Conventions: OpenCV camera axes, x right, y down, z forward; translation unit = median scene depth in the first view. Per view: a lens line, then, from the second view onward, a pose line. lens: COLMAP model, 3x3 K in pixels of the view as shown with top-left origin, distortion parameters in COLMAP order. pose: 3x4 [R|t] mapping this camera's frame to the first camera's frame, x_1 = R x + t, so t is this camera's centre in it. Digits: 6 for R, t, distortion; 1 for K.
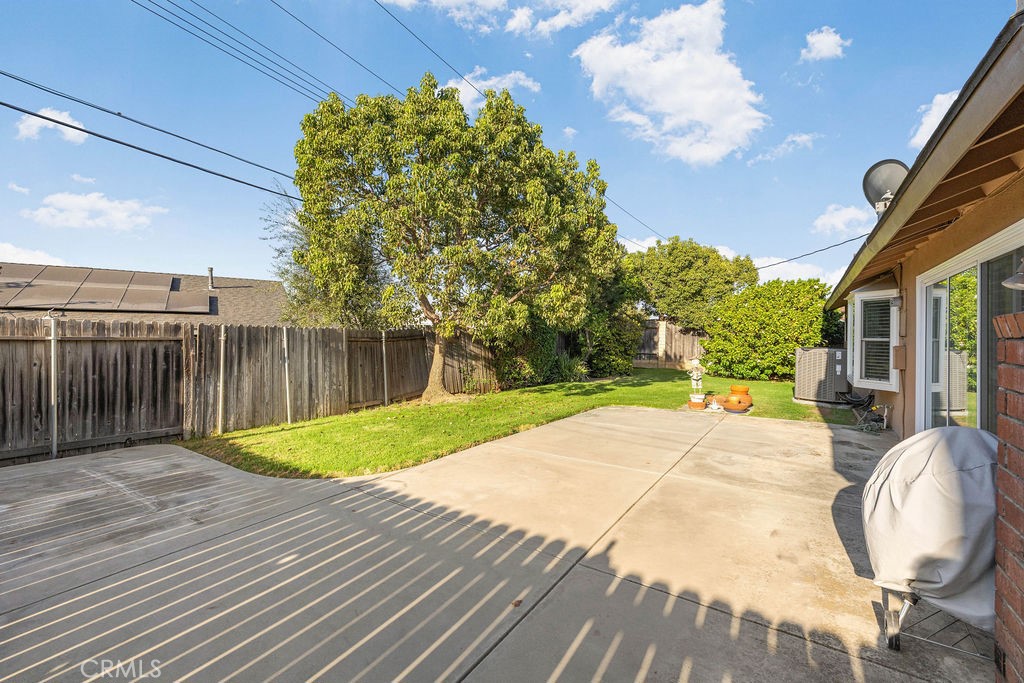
lens RADIAL K [[425.5, 0, 512.0], [0, 425.5, 345.0], [0, 0, 1]] dist [0.003087, 0.000186]
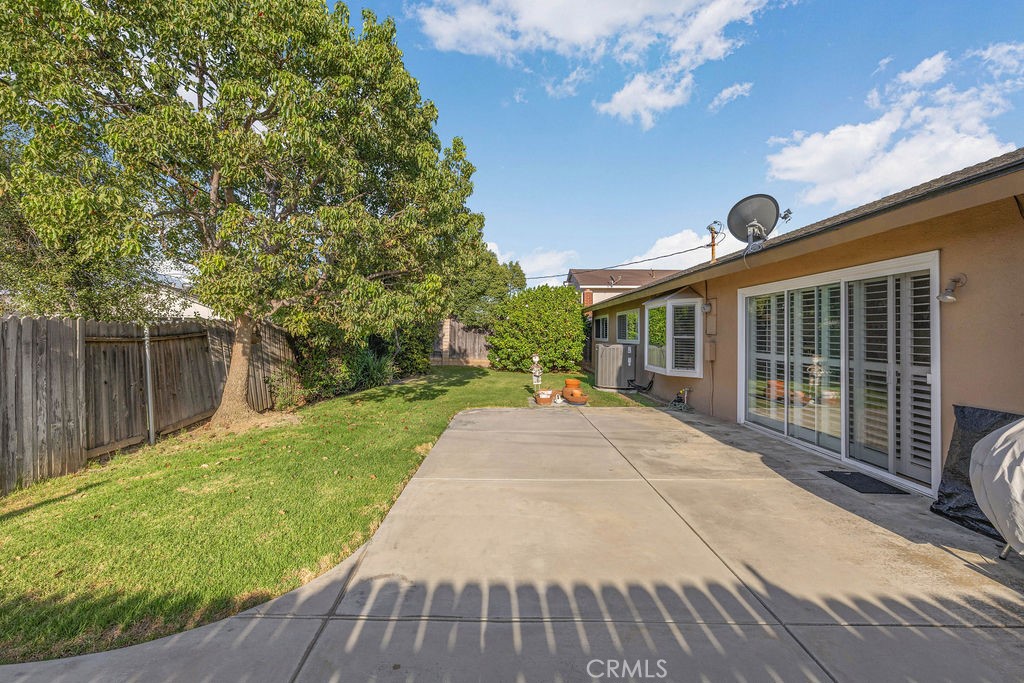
lens RADIAL K [[425.5, 0, 512.8], [0, 425.5, 337.8], [0, 0, 1]] dist [0.003087, 0.000186]
pose [[0.828985, -0.002836, 0.559263, -0.225817], [0.007534, 0.999953, -0.006097, -0.006660], [-0.559220, 0.009268, 0.828968, 0.195033]]
